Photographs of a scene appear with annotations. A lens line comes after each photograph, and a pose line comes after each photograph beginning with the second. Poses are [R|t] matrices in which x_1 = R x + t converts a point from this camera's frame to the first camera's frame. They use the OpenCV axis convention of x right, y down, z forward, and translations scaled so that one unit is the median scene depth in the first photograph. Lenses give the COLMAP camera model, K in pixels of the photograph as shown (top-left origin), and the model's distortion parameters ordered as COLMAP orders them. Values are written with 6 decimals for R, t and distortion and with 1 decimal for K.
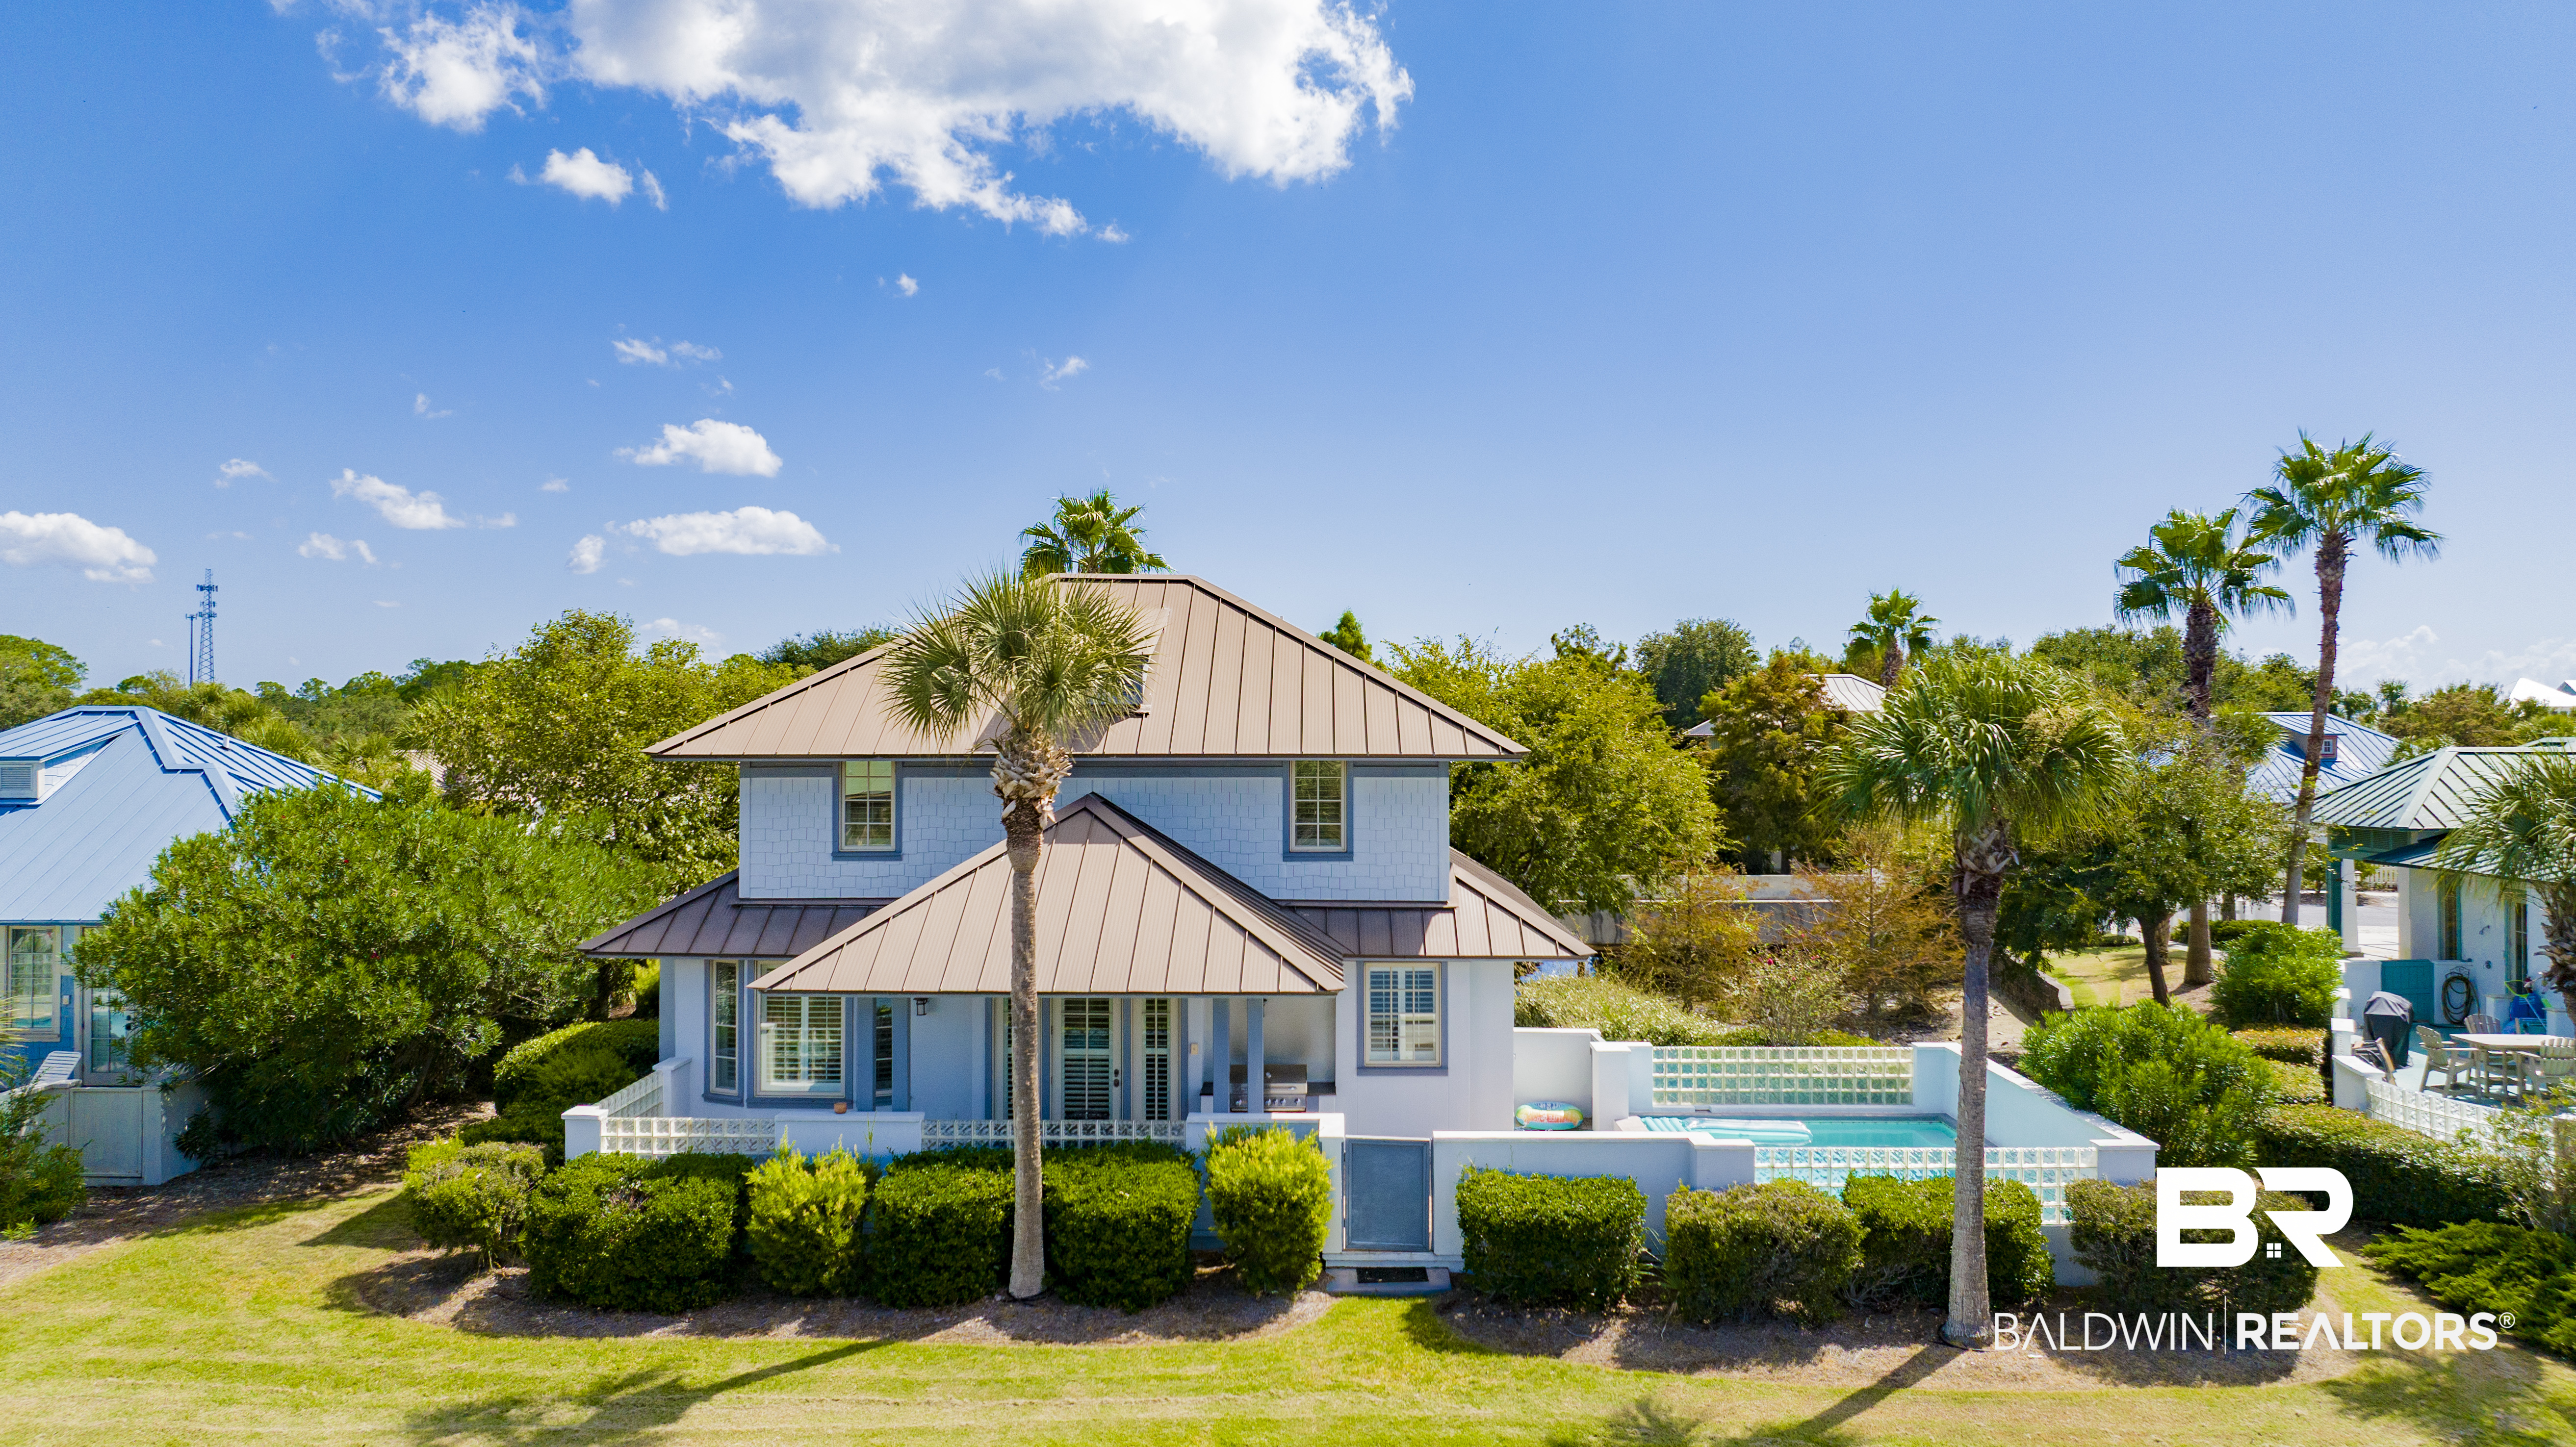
lens RADIAL K [[1809.4, 0, 1298.6], [0, 1809.4, 732.8], [0, 0, 1]] dist [-0.014979, -0.002666]
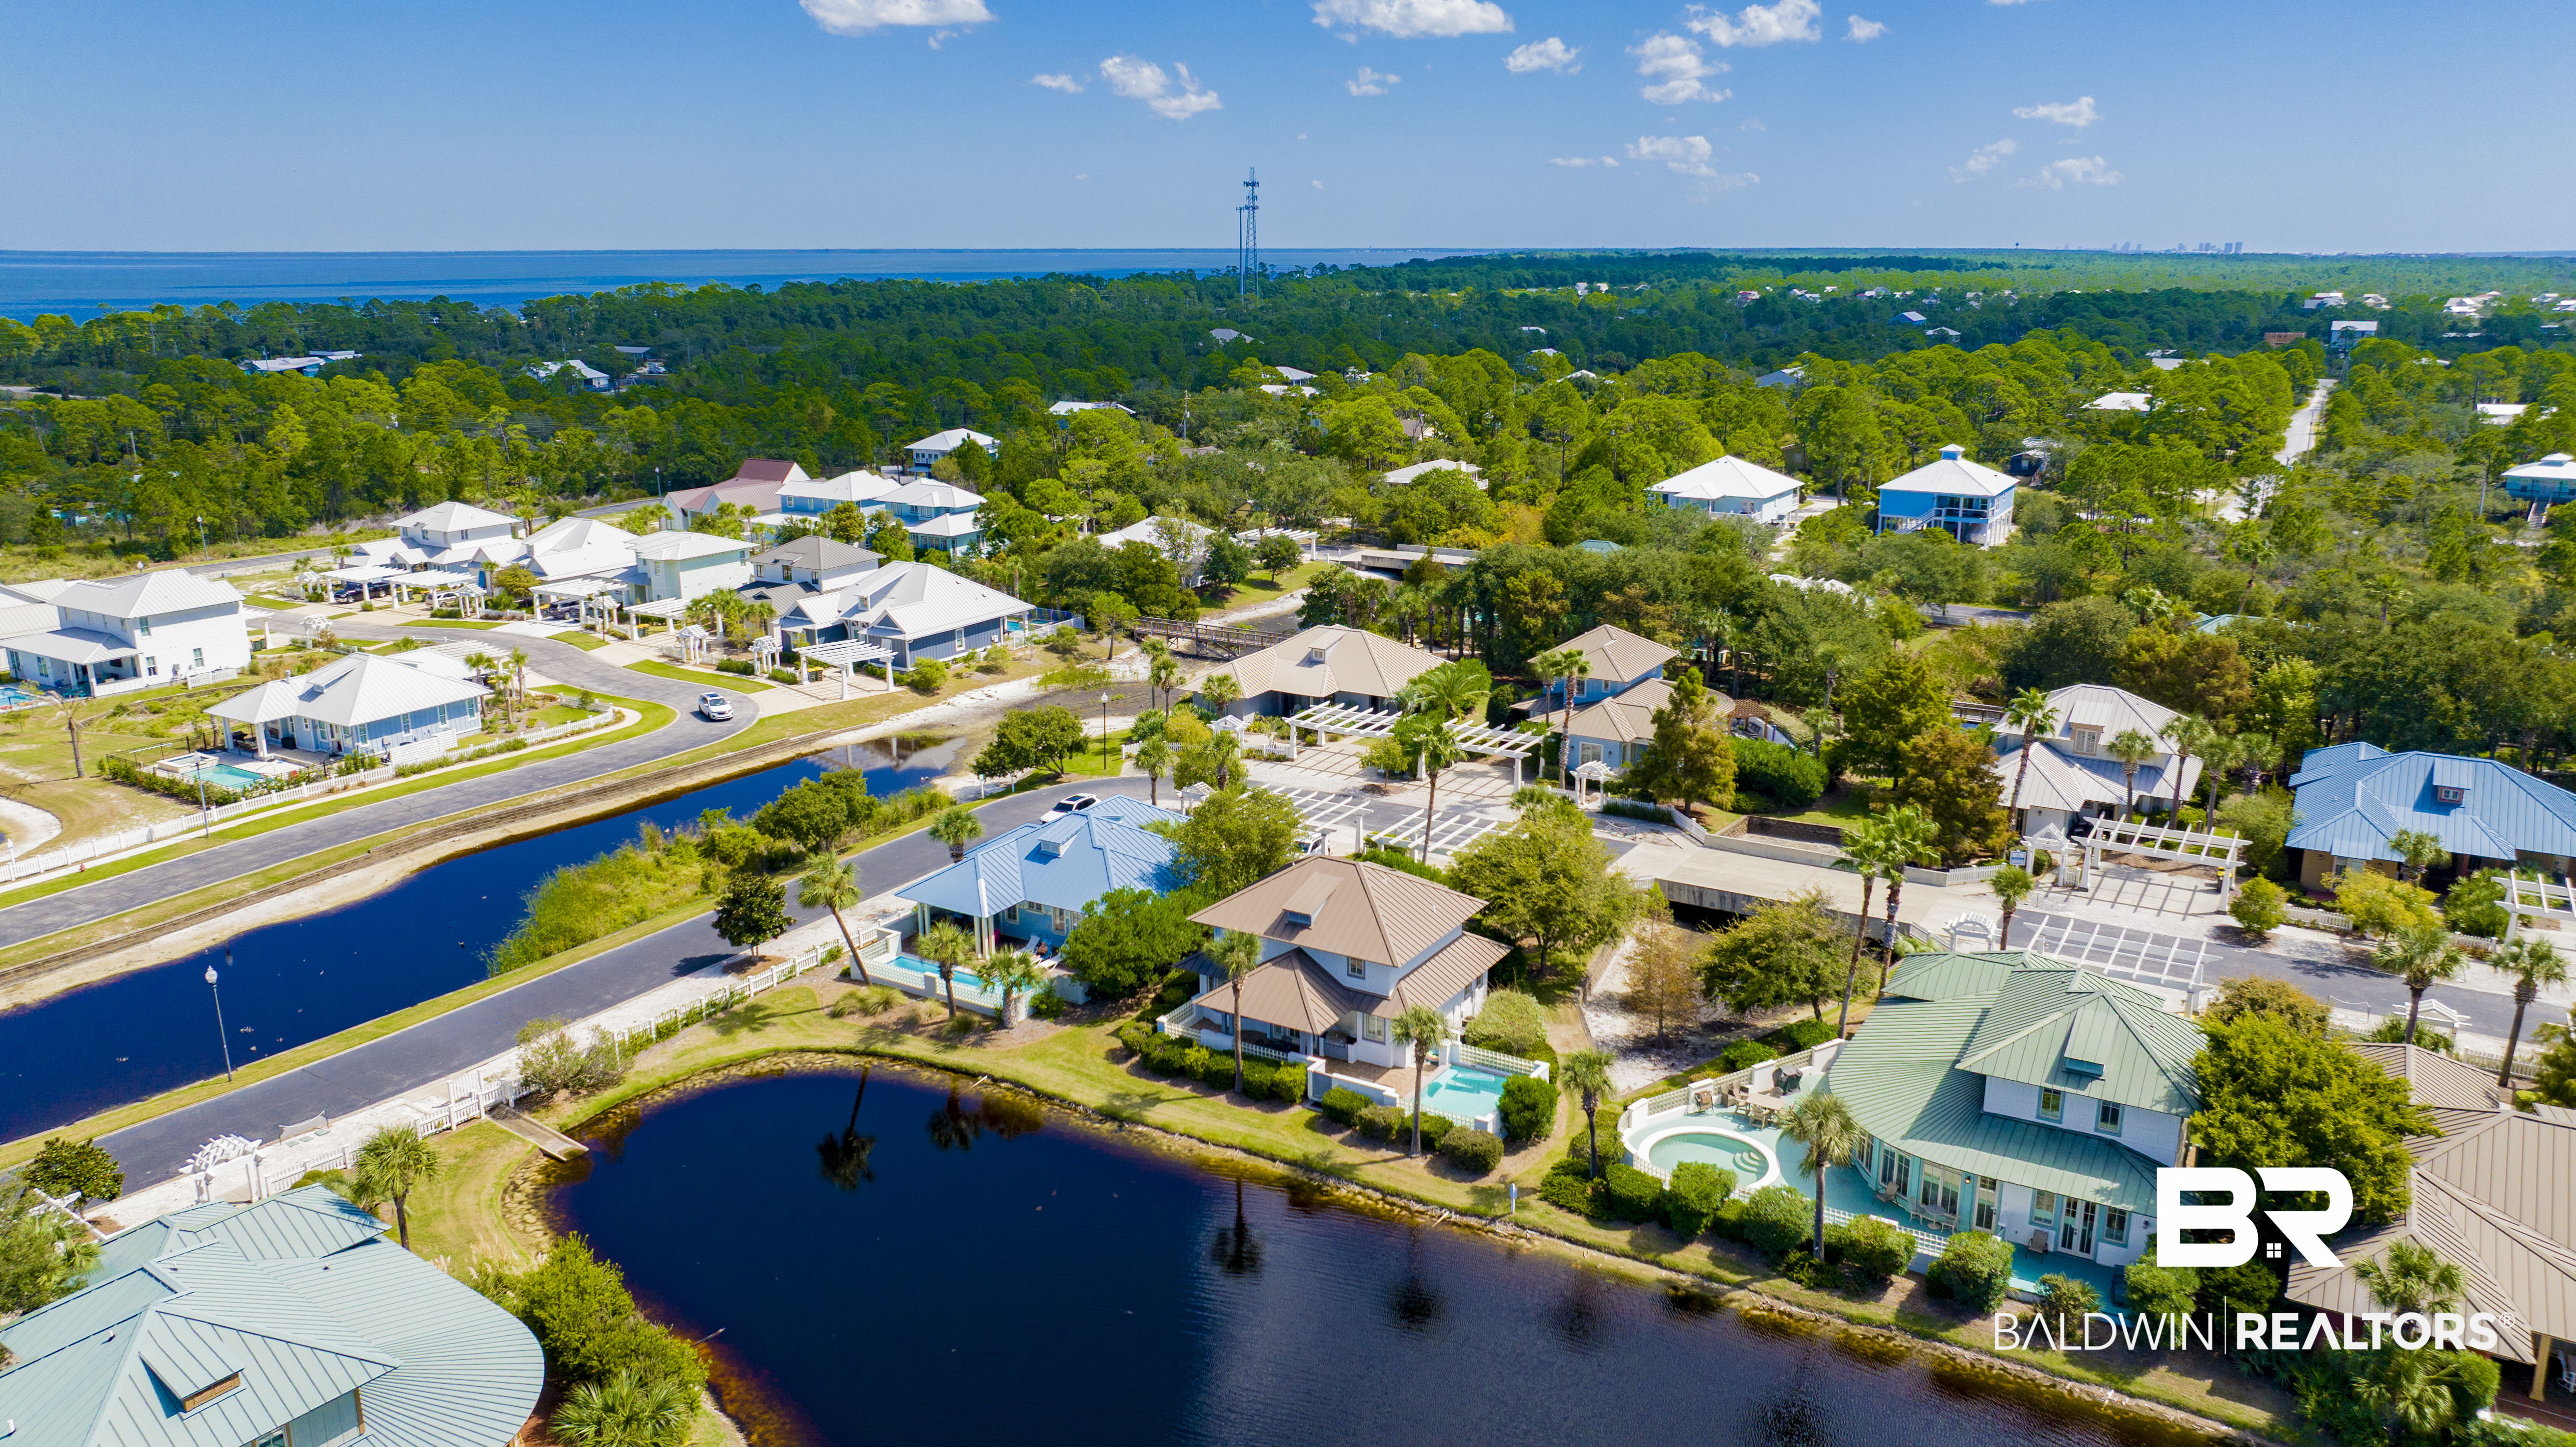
lens RADIAL K [[1801.6, 0, 1299.7], [0, 1801.6, 727.7], [0, 0, 1]] dist [-0.034430, 0.042879]
pose [[0.862414, 0.129554, -0.489344, 1.830119], [0.004492, 0.964698, 0.263322, -1.539589], [0.506183, -0.229291, 0.831387, -2.125494]]
